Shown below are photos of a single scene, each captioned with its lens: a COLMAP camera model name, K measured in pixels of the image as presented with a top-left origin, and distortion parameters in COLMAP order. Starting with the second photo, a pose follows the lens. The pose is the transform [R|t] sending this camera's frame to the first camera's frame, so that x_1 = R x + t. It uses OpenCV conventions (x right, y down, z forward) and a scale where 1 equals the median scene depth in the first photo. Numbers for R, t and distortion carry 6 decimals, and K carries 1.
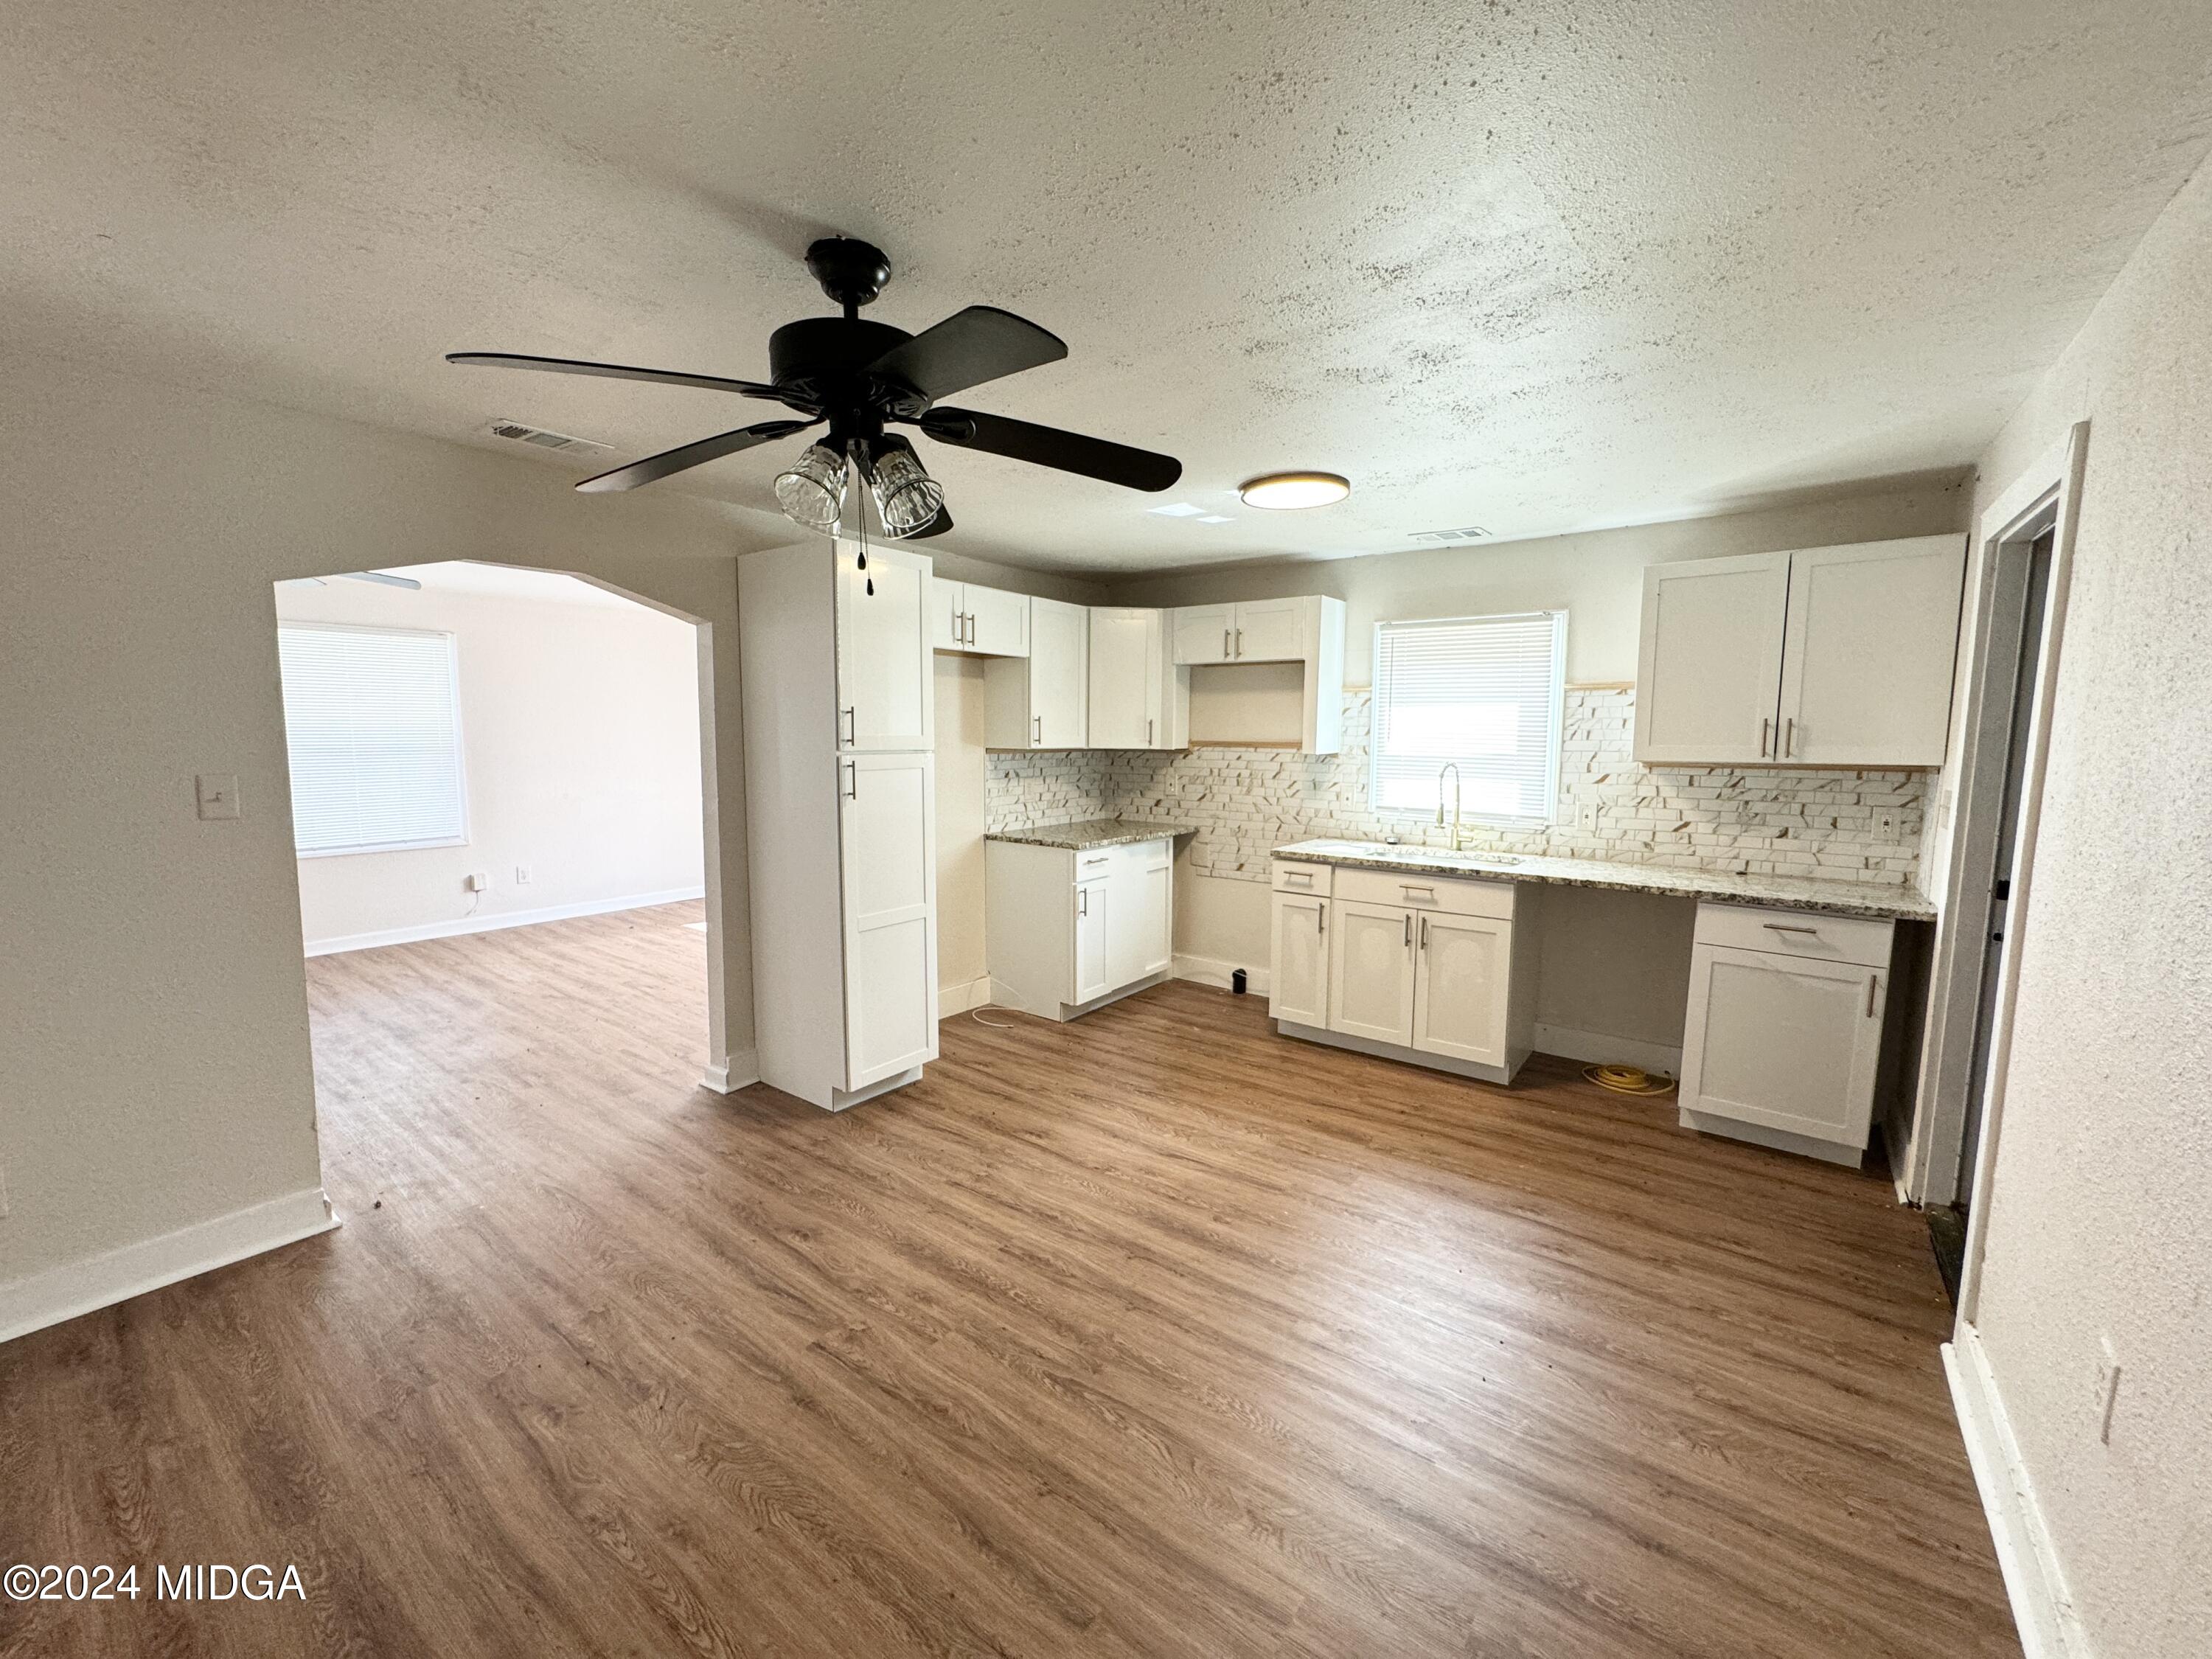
lens RADIAL K [[883.3, 0, 1106.0], [0, 883.3, 829.5], [0, 0, 1]] dist [-0.002532, 0.000011]
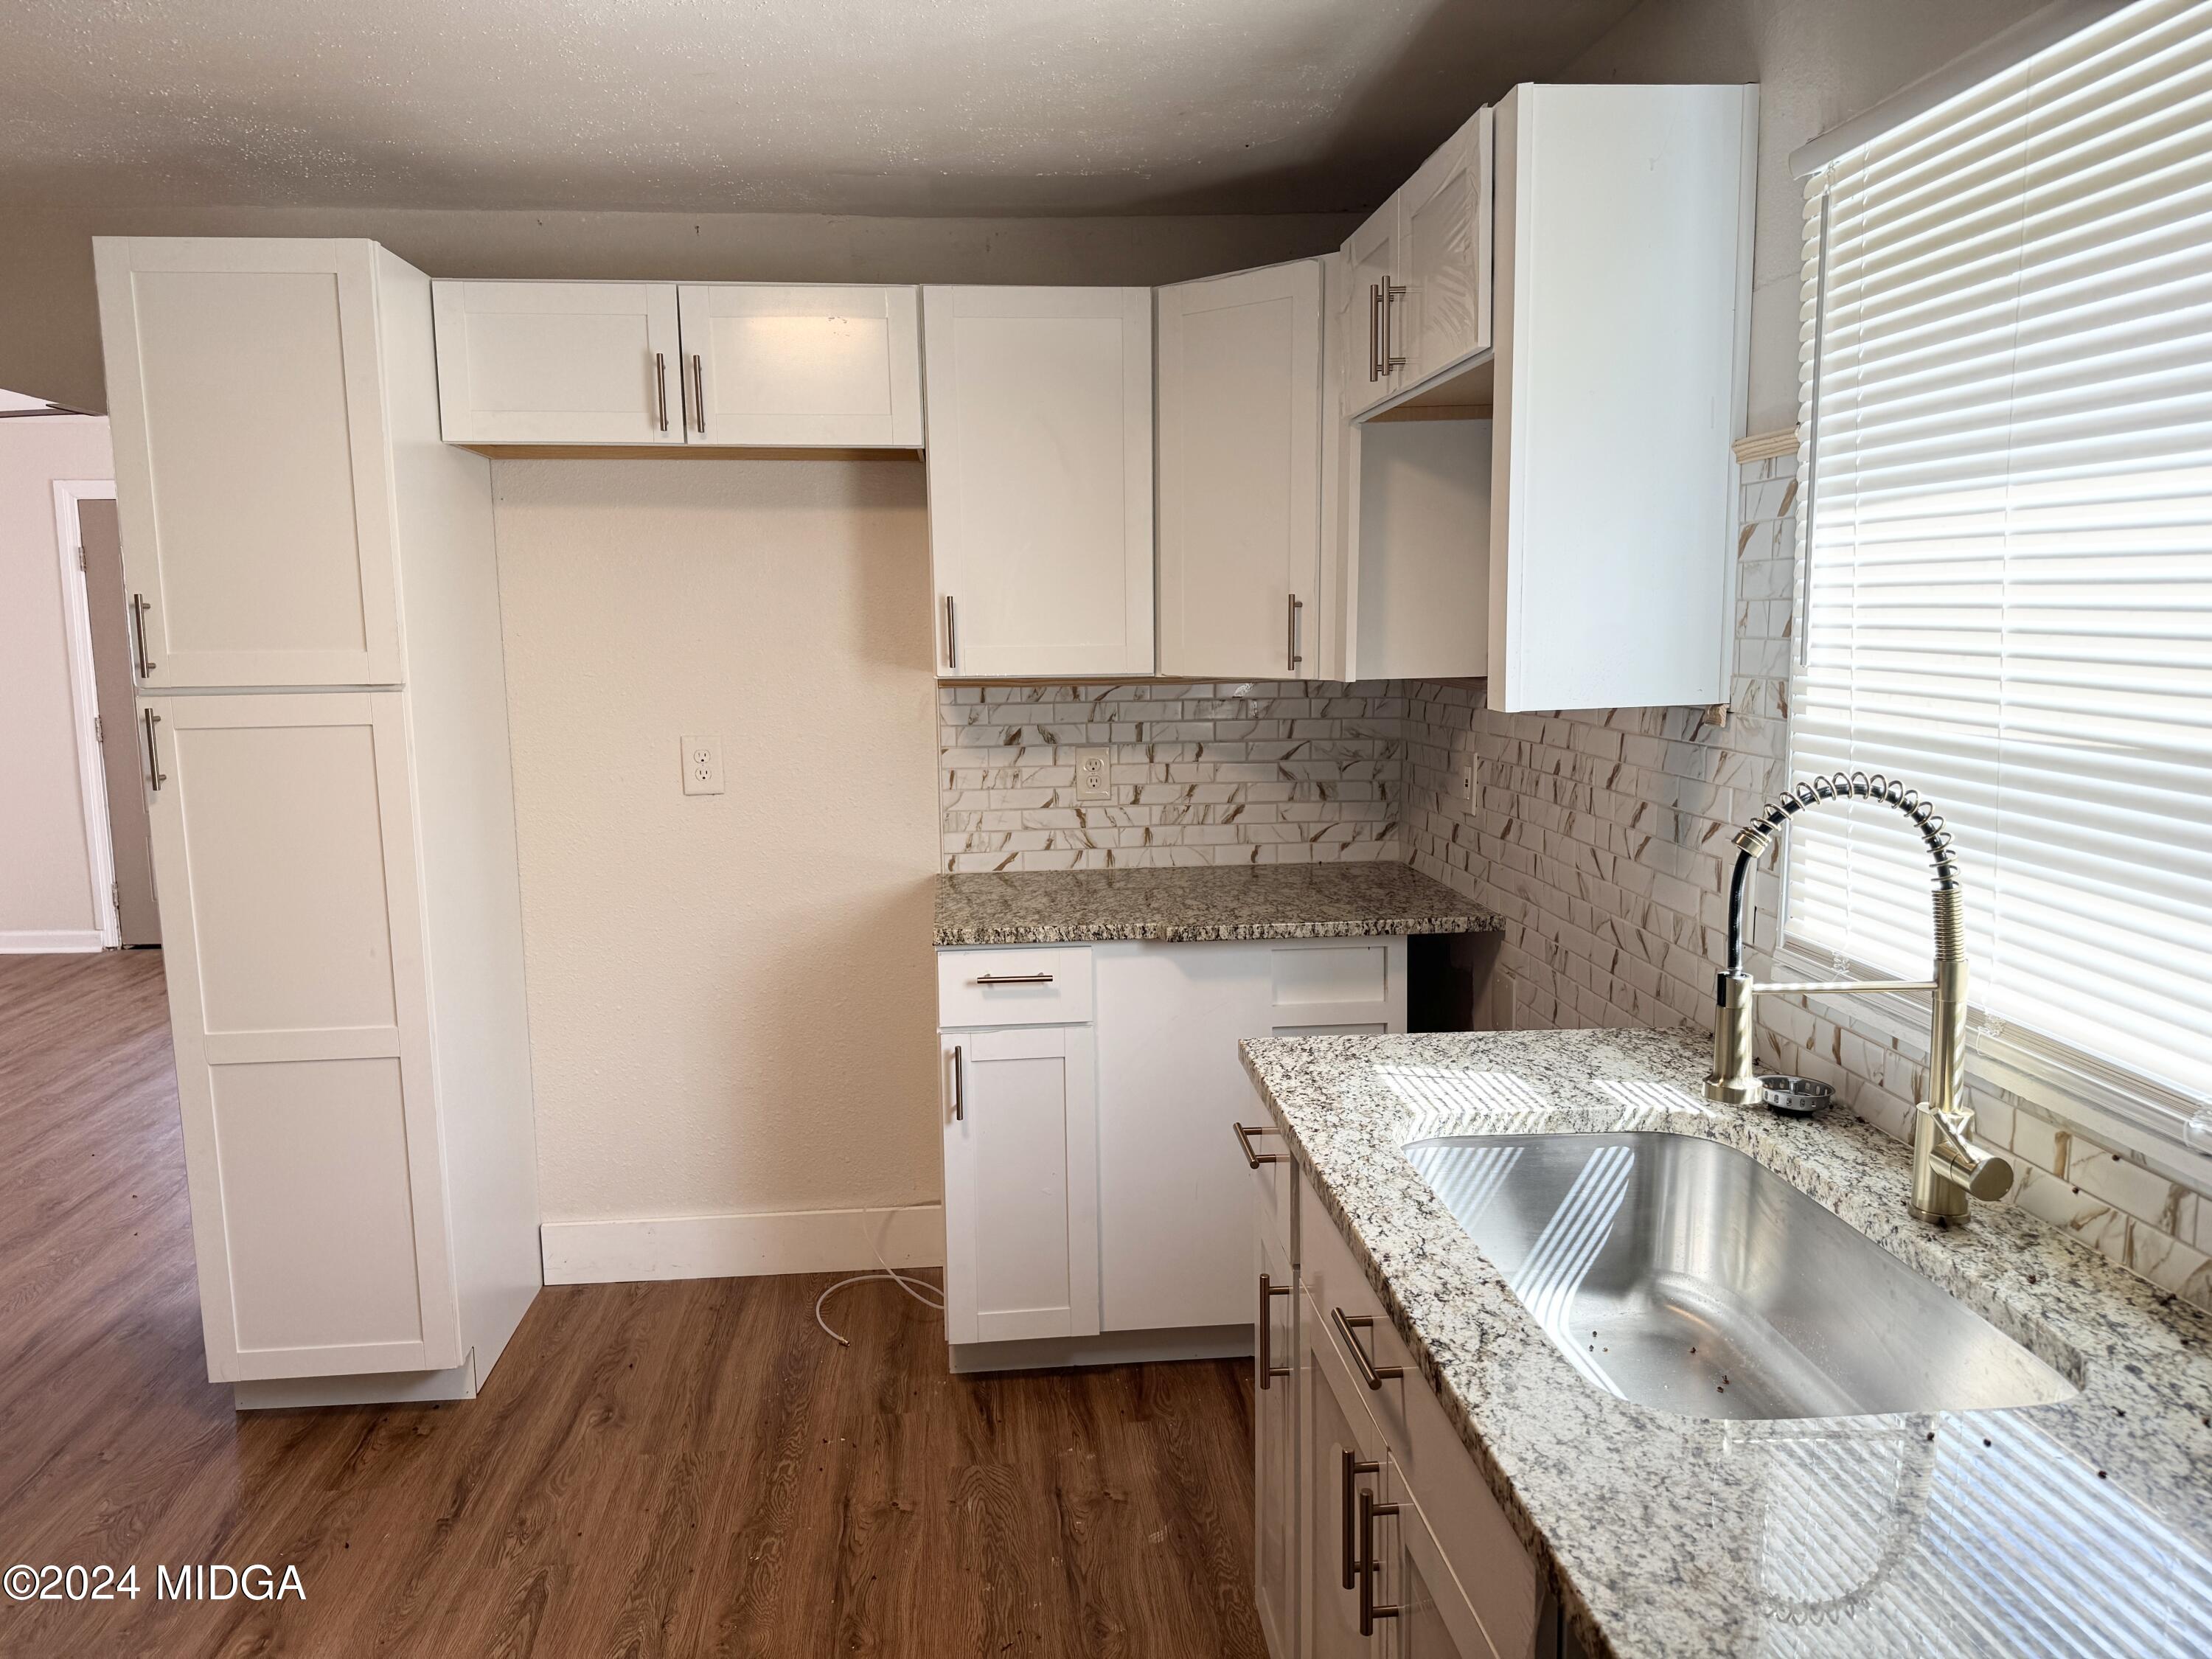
lens RADIAL K [[1531.9, 0, 1106.0], [0, 1531.9, 829.5], [0, 0, 1]] dist [0.004687, -0.005930]
pose [[0.667345, 0.082713, -0.740141, 0.460025], [-0.062180, 0.996532, 0.055301, -0.062618], [0.742148, 0.009117, 0.670174, 0.560281]]
